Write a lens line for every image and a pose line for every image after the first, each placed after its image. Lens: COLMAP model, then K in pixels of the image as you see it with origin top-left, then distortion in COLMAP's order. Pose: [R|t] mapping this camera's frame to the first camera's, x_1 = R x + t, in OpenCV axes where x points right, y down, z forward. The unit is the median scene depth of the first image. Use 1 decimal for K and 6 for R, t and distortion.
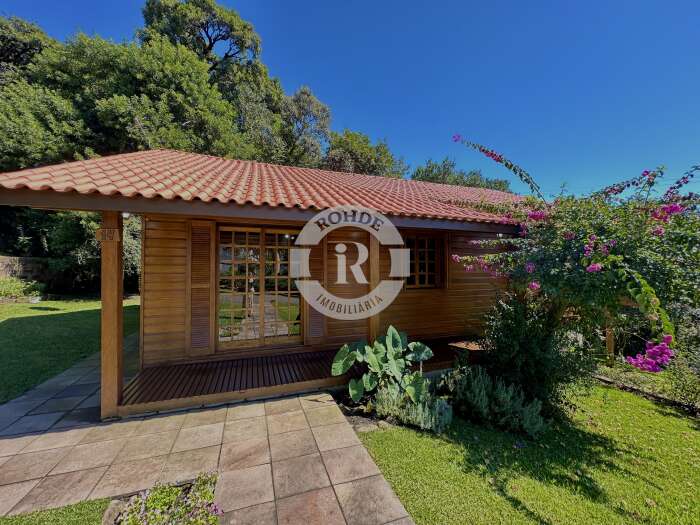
lens RADIAL K [[281.8, 0, 348.4], [0, 281.8, 263.8], [0, 0, 1]] dist [-0.000434, 0.000205]
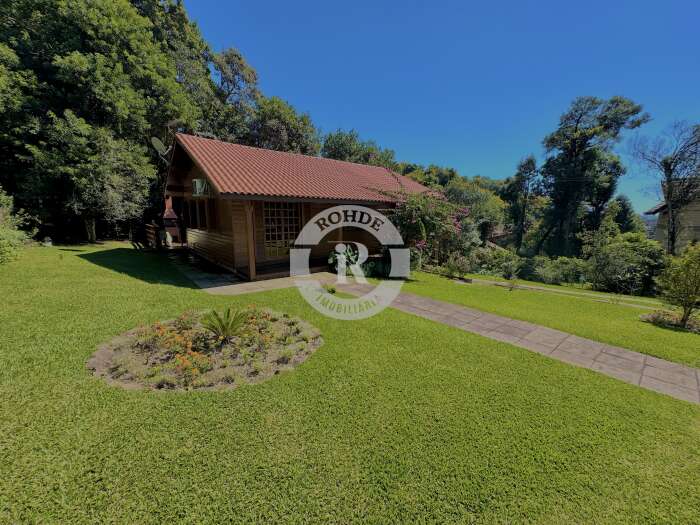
lens RADIAL K [[281.8, 0, 350.4], [0, 281.8, 265.6], [0, 0, 1]] dist [-0.000434, 0.000205]
pose [[0.932353, -0.055836, 0.357211, -0.269386], [-0.015073, 0.981141, 0.192705, -0.029464], [-0.361235, -0.185053, 0.913928, -0.486798]]
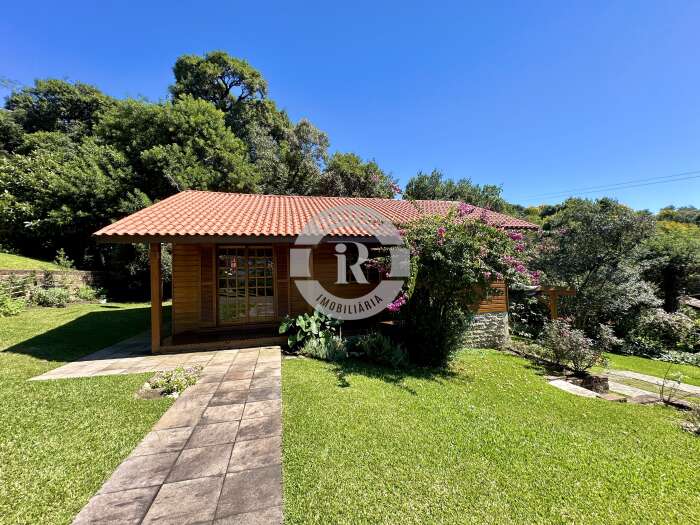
lens RADIAL K [[281.8, 0, 348.2], [0, 281.8, 264.2], [0, 0, 1]] dist [-0.000434, 0.000205]
pose [[0.995145, -0.034441, -0.092193, 0.174697], [0.032618, 0.999243, -0.021203, 0.011555], [0.092853, 0.018093, 0.995515, -0.214406]]
